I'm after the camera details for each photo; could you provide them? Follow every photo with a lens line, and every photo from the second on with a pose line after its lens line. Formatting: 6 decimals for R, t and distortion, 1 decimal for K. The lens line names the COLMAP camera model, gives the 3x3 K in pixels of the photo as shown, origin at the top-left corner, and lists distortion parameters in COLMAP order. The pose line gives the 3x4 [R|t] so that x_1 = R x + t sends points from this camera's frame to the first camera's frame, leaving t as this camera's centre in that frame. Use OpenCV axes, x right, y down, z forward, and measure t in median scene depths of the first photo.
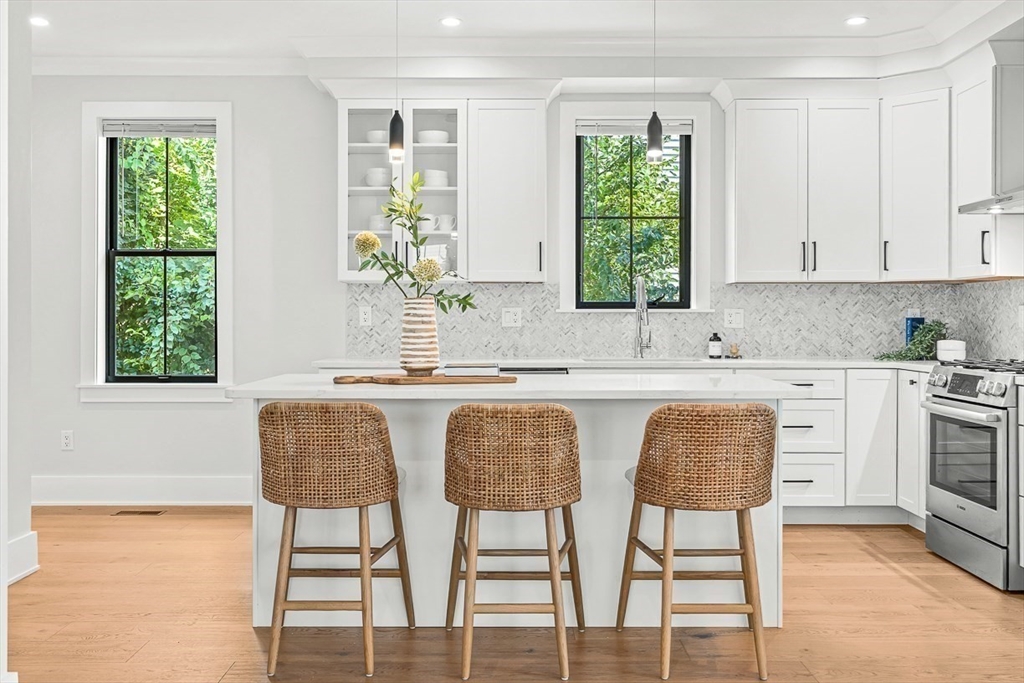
lens RADIAL K [[1009.7, 0, 511.5], [0, 1009.7, 311.6], [0, 0, 1]] dist [0.003465, -0.001866]
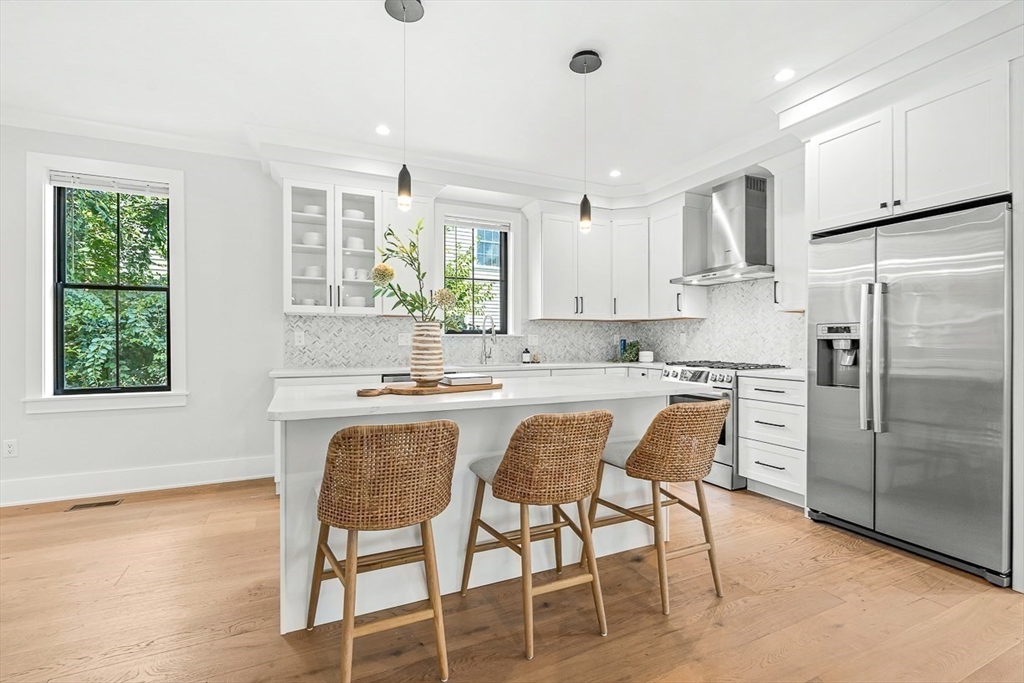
lens RADIAL K [[461.7, 0, 512.0], [0, 461.7, 341.5], [0, 0, 1]] dist [-0.001966, 0.000141]
pose [[0.903953, -0.002031, 0.427626, -0.161475], [-0.000632, 0.999981, 0.006084, 0.004689], [-0.427631, -0.005769, 0.903935, 0.312217]]
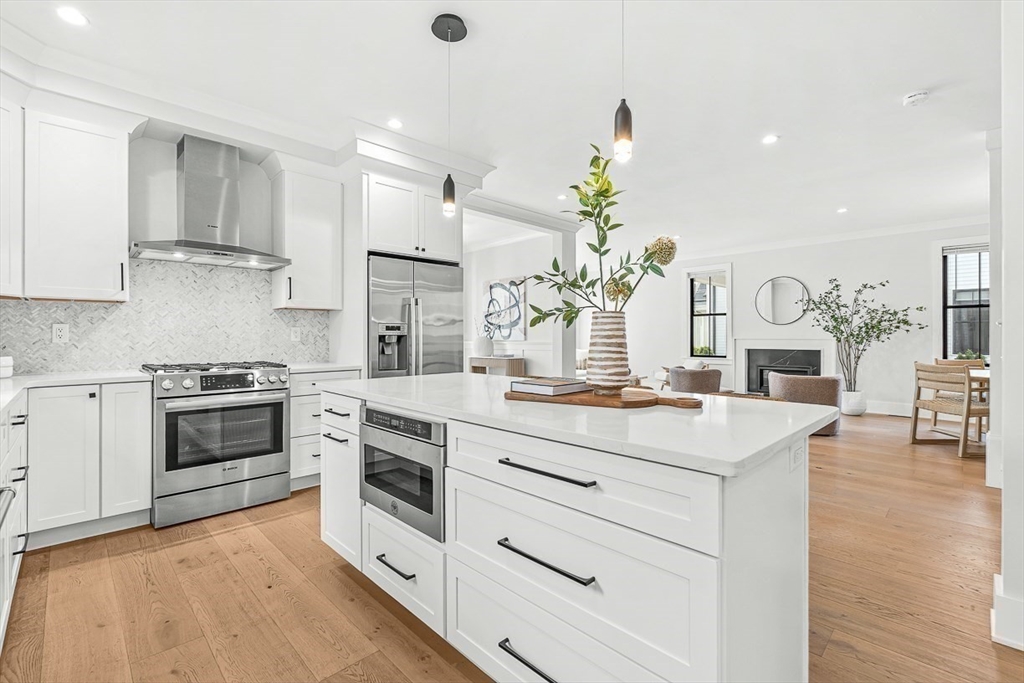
lens RADIAL K [[455.0, 0, 515.6], [0, 455.0, 335.8], [0, 0, 1]] dist [0.000191, 0.000304]
pose [[-0.699371, -0.005628, 0.714737, -0.232906], [-0.005877, 0.999980, 0.002124, 0.003544], [-0.714735, -0.002714, -0.699391, 0.923702]]
